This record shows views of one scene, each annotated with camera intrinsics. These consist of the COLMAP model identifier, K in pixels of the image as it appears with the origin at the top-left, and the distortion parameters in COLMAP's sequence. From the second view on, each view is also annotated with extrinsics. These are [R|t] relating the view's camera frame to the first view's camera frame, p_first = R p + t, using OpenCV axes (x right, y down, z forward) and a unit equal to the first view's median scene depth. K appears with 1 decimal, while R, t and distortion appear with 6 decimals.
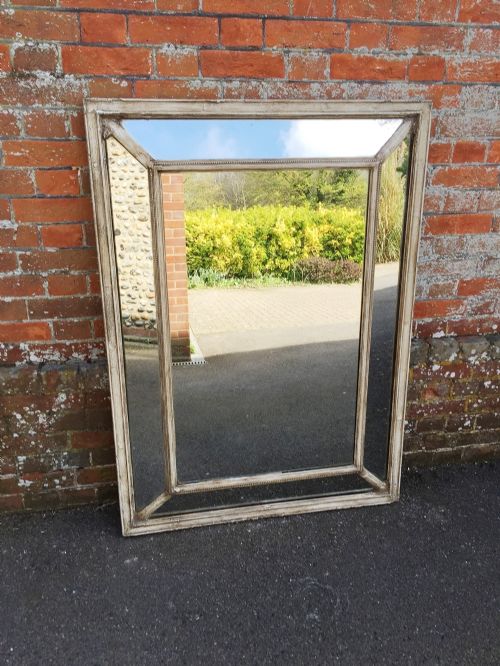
lens RADIAL K [[535.0, 0, 252.9], [0, 535.0, 324.2], [0, 0, 1]] dist [0.078988, -0.090485]
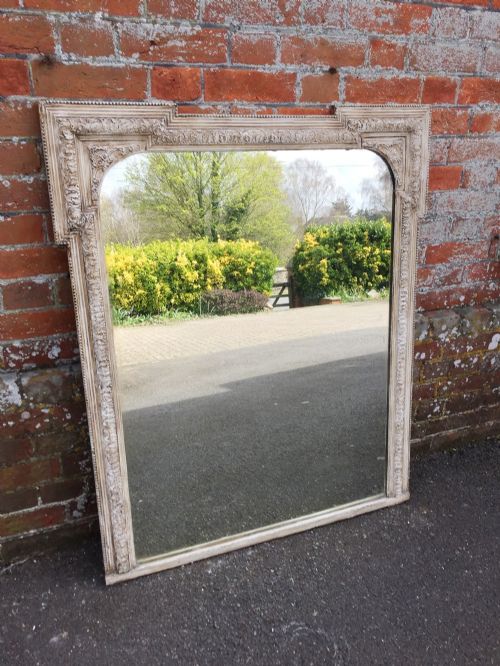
lens RADIAL K [[536.1, 0, 237.7], [0, 536.1, 330.7], [0, 0, 1]] dist [0.078811, -0.089655]
pose [[0.981615, -0.070061, 0.177548, -0.080882], [0.067300, 0.997500, 0.021535, 0.015331], [-0.178612, -0.009190, 0.983877, 0.206852]]
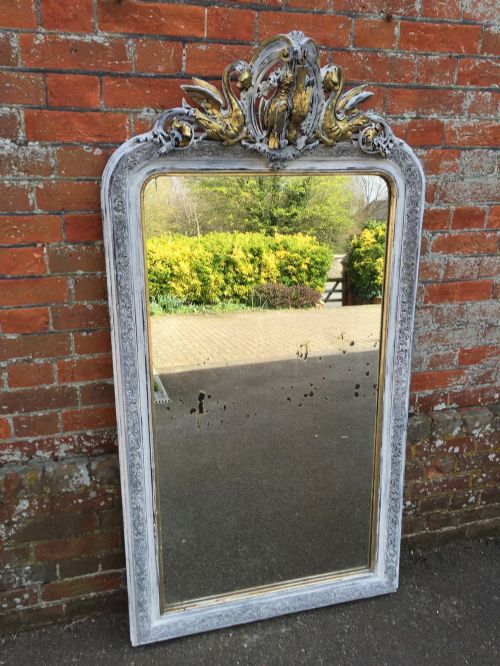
lens RADIAL K [[535.0, 0, 252.9], [0, 535.0, 324.2], [0, 0, 1]] dist [0.078988, -0.090485]
pose [[0.996731, -0.022576, 0.077579, -0.048888], [0.026169, 0.998616, -0.045611, -0.094049], [-0.076442, 0.047492, 0.995942, 0.095974]]
